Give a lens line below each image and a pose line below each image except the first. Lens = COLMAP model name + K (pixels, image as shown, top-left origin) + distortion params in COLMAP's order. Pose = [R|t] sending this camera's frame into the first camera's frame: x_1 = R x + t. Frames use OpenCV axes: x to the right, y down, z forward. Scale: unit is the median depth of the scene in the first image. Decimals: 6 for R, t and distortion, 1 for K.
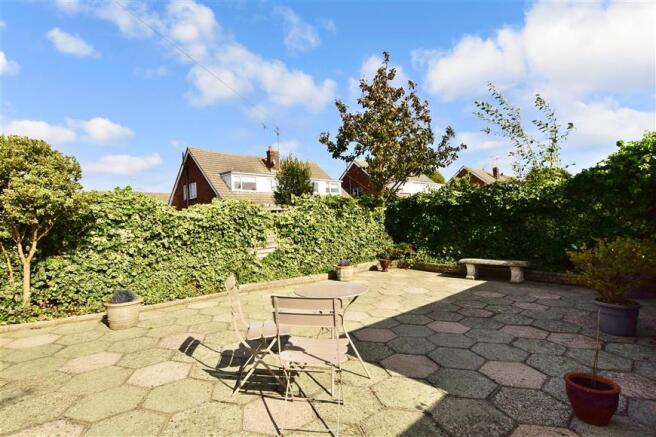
lens RADIAL K [[319.4, 0, 328.0], [0, 319.4, 218.5], [0, 0, 1]] dist [-0.030206, 0.000258]
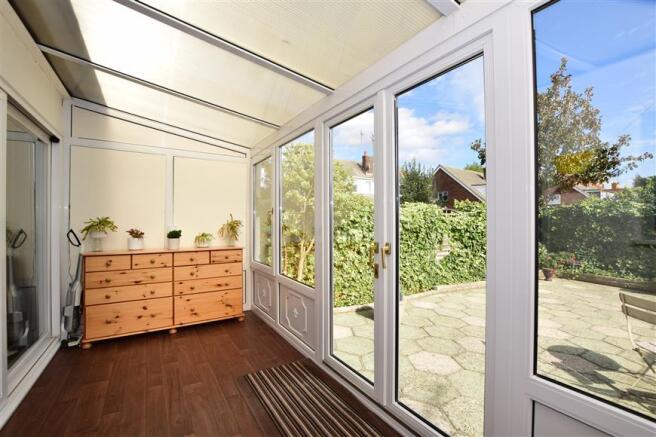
lens RADIAL K [[291.4, 0, 328.0], [0, 291.4, 218.5], [0, 0, 1]] dist [-0.028379, -0.000165]
pose [[0.980377, 0.044705, -0.191994, -0.377927], [-0.043743, 0.999000, 0.009249, -0.005916], [0.192215, -0.000669, 0.981353, -0.005666]]
